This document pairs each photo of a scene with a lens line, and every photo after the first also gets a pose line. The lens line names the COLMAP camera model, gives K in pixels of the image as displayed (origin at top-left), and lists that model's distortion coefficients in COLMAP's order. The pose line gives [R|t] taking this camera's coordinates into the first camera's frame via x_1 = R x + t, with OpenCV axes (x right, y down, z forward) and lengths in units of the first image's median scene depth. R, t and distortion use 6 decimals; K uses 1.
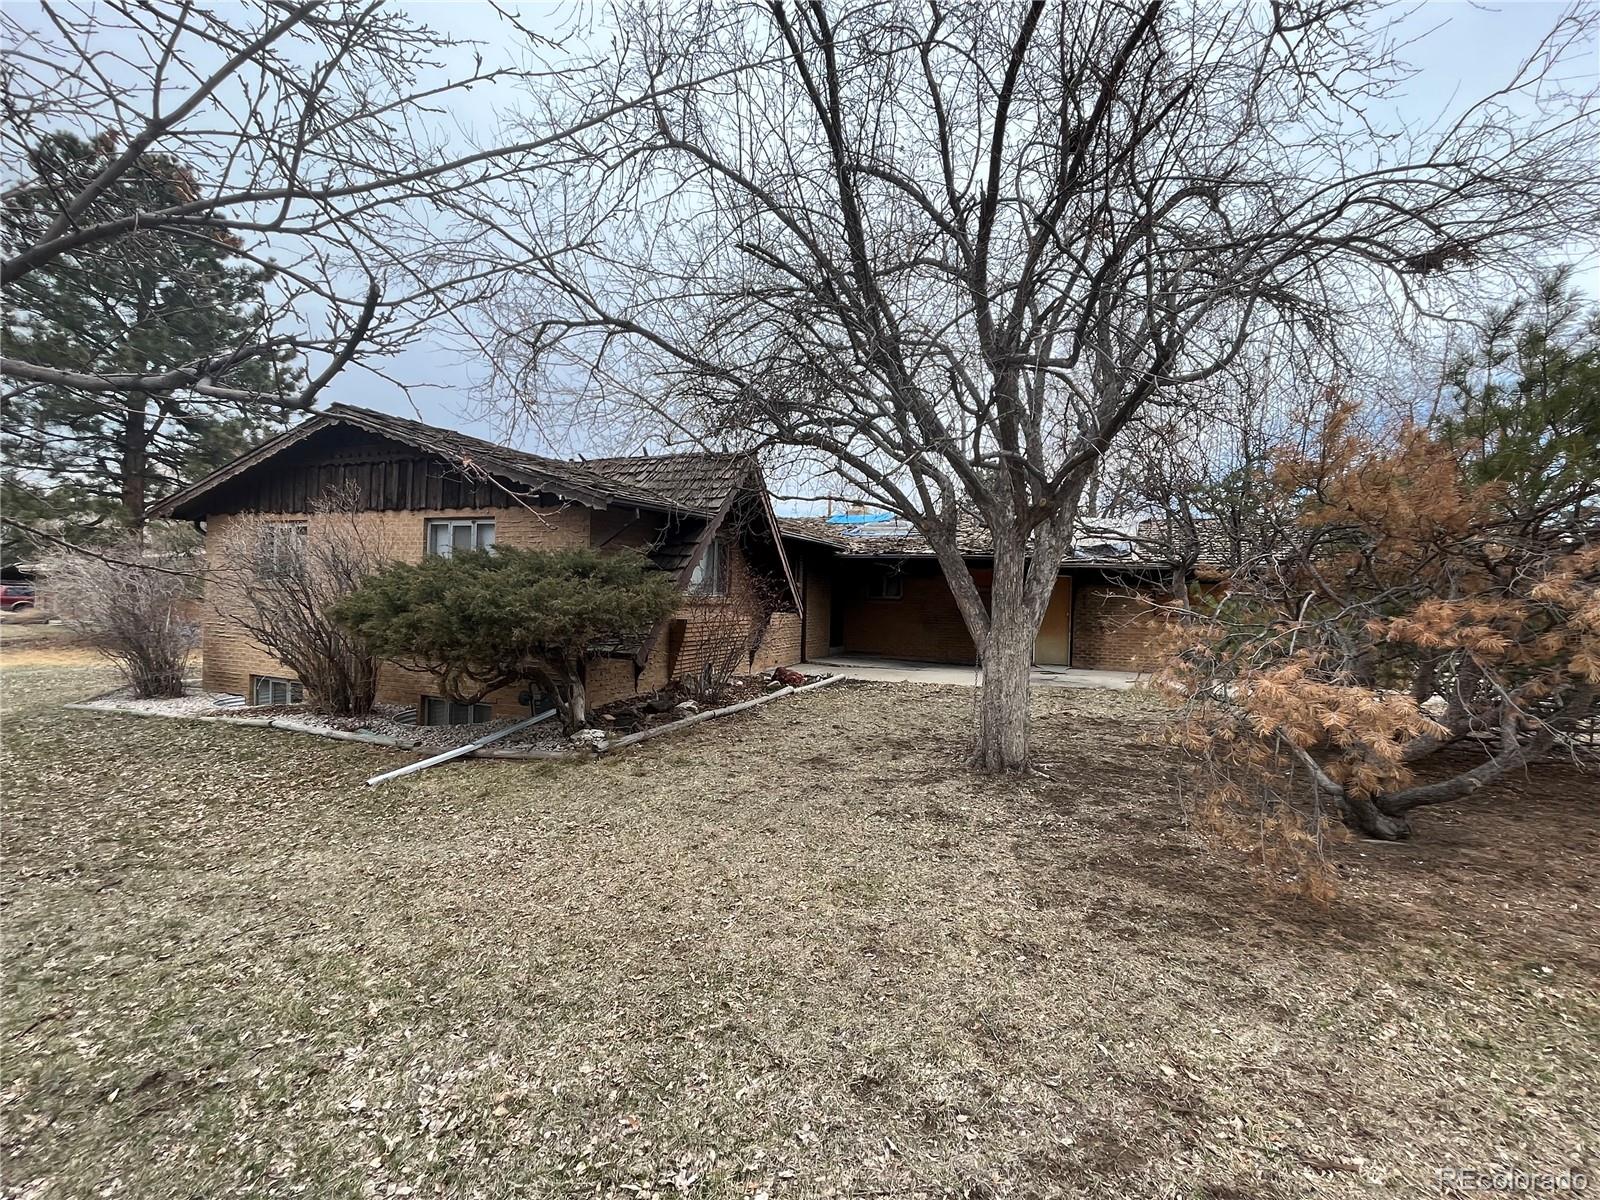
lens RADIAL K [[751.3, 0, 799.1], [0, 751.3, 597.6], [0, 0, 1]] dist [-0.006308, -0.000434]
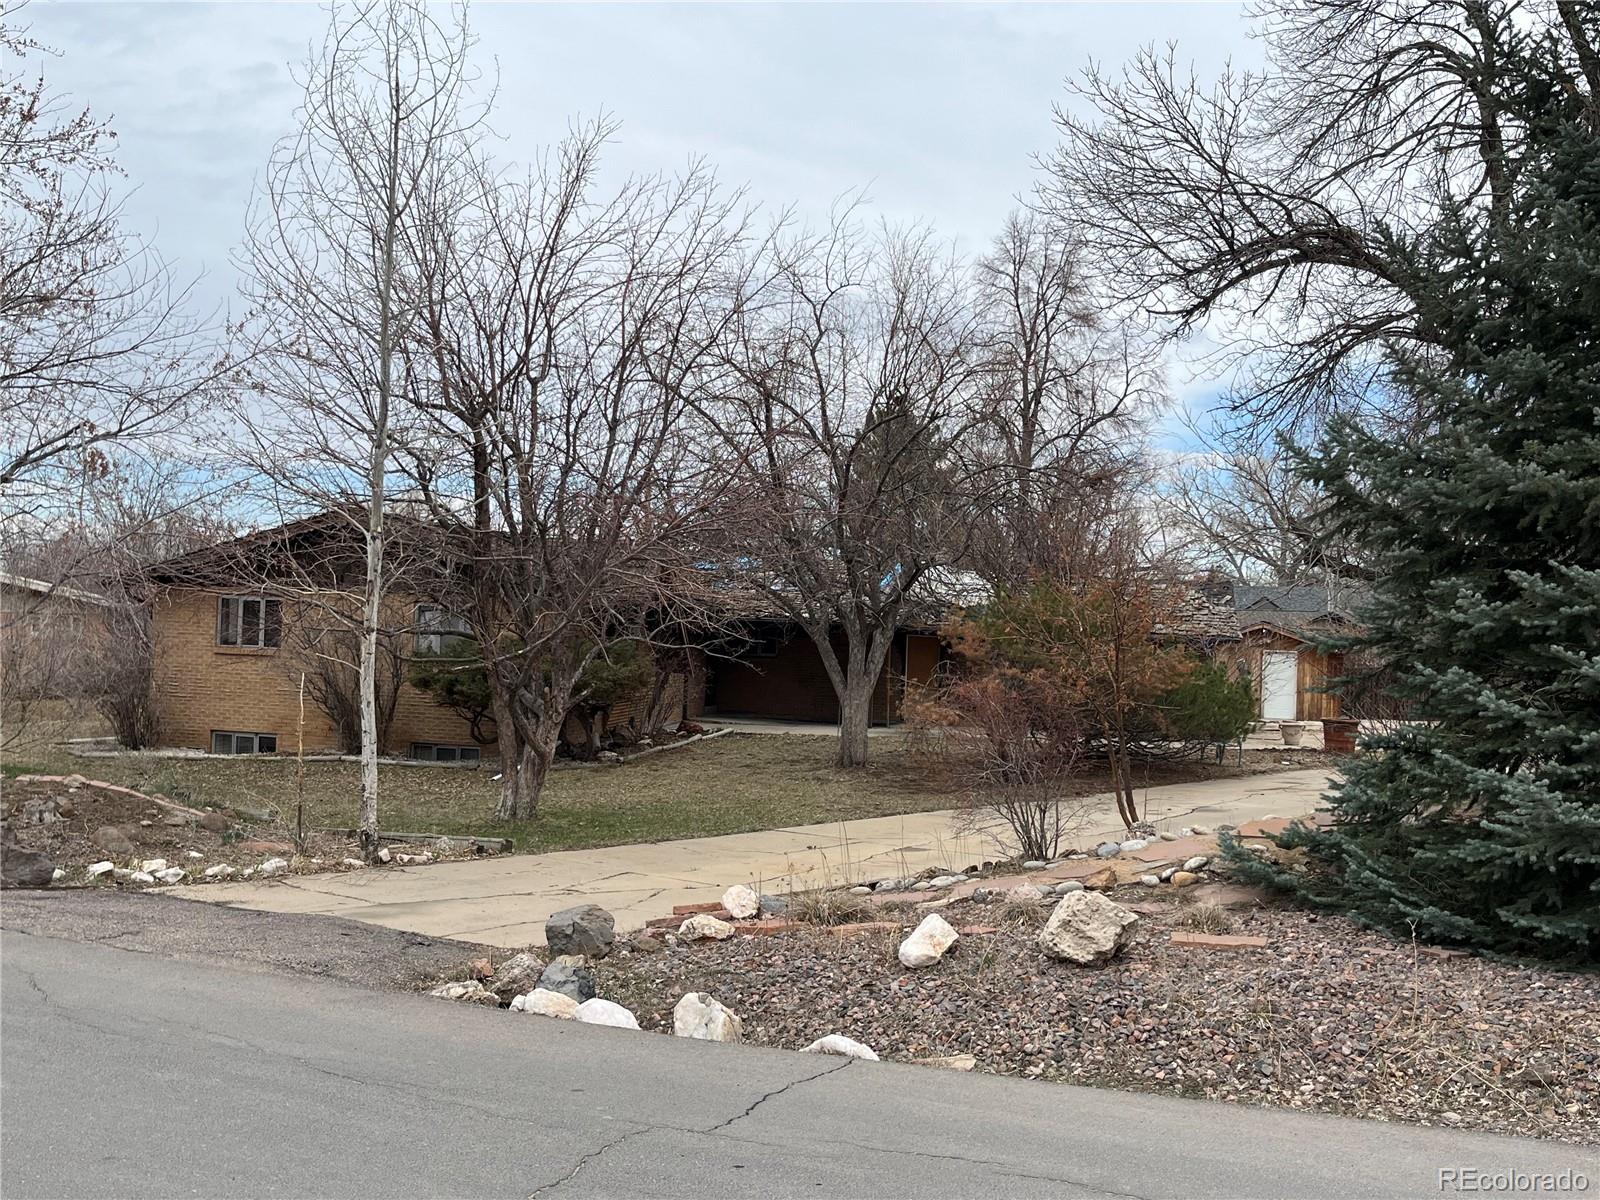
lens RADIAL K [[1540.4, 0, 800.3], [0, 1540.4, 602.7], [0, 0, 1]] dist [0.001277, 0.000000]
pose [[0.983565, 0.010164, 0.180268, -0.473177], [-0.008014, 0.999888, -0.012648, -0.106634], [-0.180376, 0.010995, 0.983536, -2.370543]]
